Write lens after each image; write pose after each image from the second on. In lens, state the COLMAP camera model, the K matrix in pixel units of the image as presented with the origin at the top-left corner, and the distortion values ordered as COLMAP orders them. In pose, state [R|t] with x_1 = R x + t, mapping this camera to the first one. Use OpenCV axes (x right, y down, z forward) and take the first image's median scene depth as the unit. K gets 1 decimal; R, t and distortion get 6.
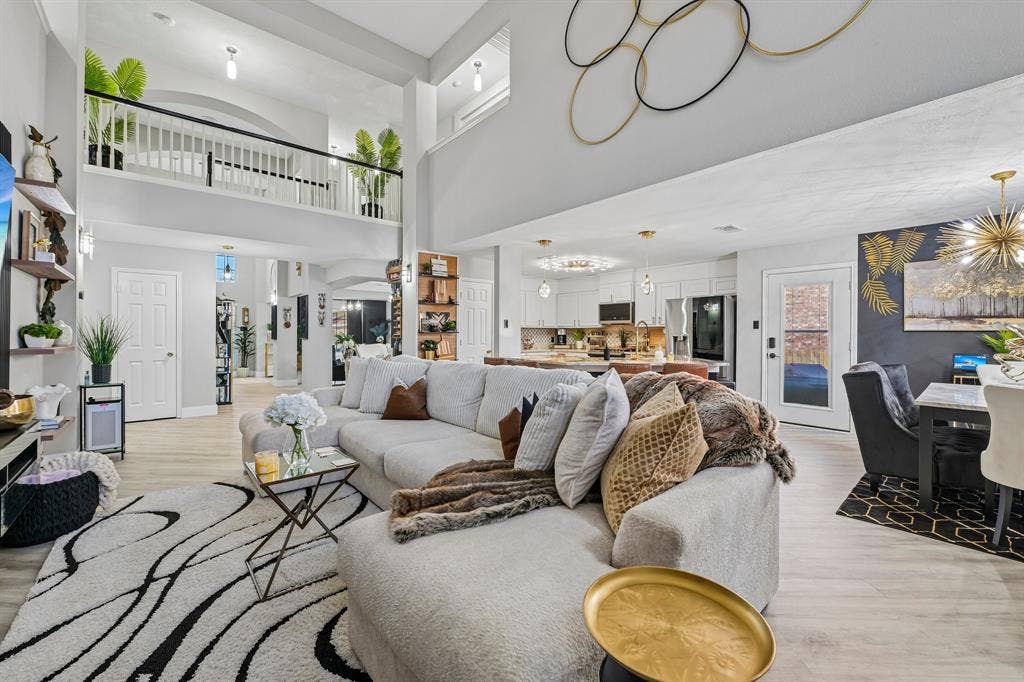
lens RADIAL K [[412.8, 0, 512.8], [0, 412.8, 333.3], [0, 0, 1]] dist [-0.010486, 0.000203]
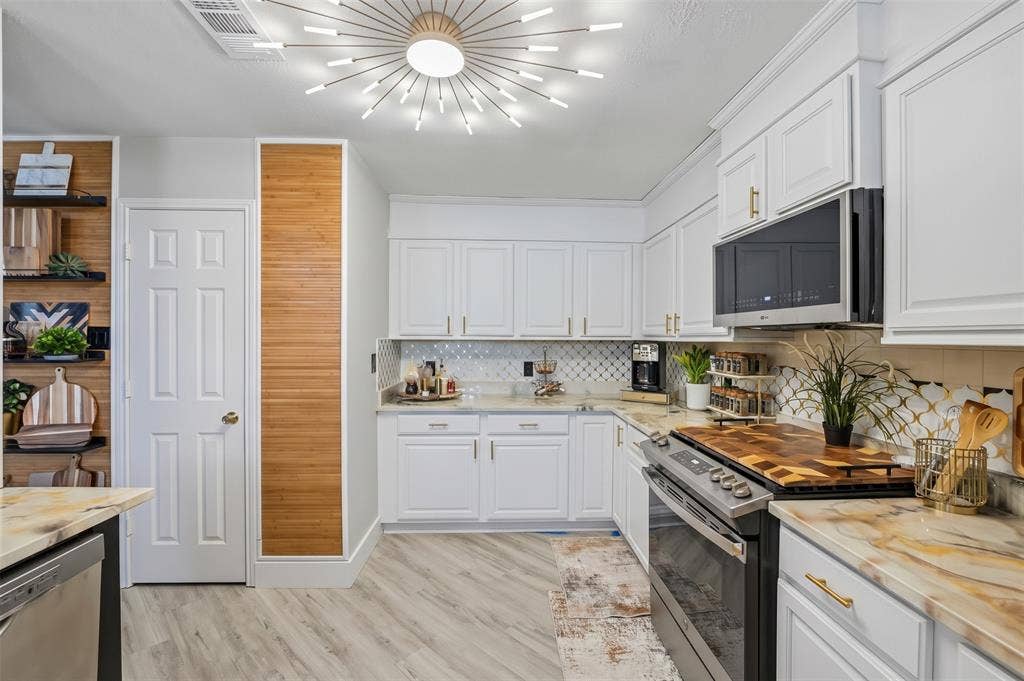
lens RADIAL K [[412.8, 0, 515.2], [0, 412.8, 337.6], [0, 0, 1]] dist [-0.010486, 0.000203]
pose [[0.780951, 0.002080, -0.624589, 0.357678], [-0.001706, 0.999998, 0.001197, -0.022903], [0.624590, 0.000131, 0.780953, 0.991294]]
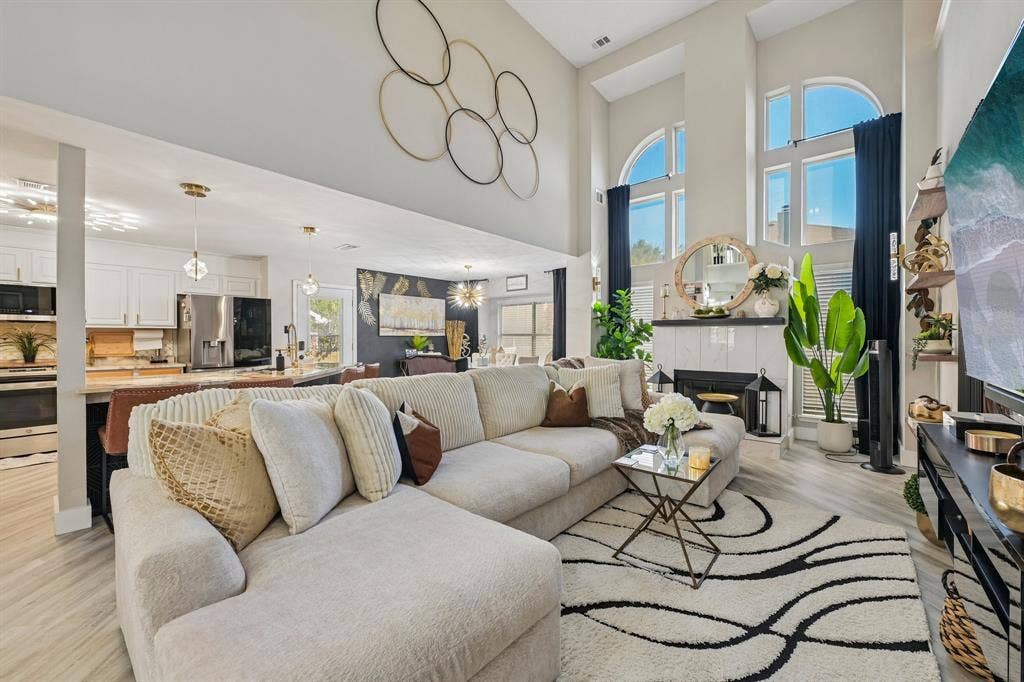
lens RADIAL K [[412.8, 0, 515.9], [0, 412.8, 340.9], [0, 0, 1]] dist [-0.010486, 0.000203]
pose [[-0.170872, -0.008709, 0.985255, -0.539242], [0.003668, 0.999948, 0.009475, 0.000543], [-0.985286, 0.005233, -0.170831, 0.567134]]
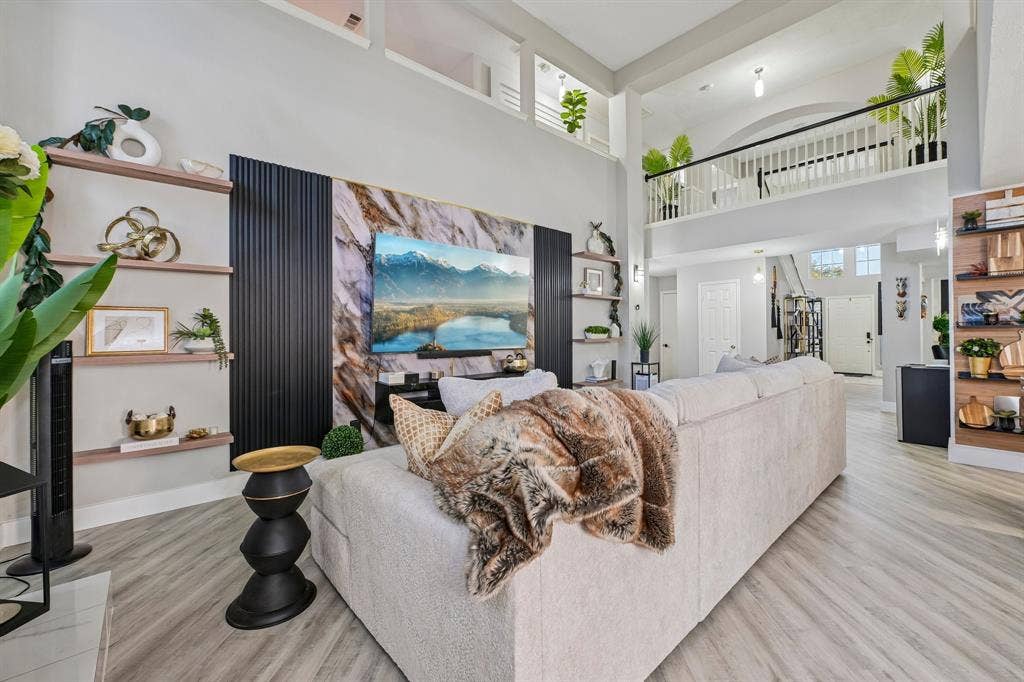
lens RADIAL K [[412.8, 0, 523.2], [0, 412.8, 327.5], [0, 0, 1]] dist [-0.010486, 0.000203]
pose [[0.027198, -0.009568, -0.999584, 0.365733], [0.007381, 0.999929, -0.009371, 0.000366], [0.999603, -0.007123, 0.027266, 0.319295]]
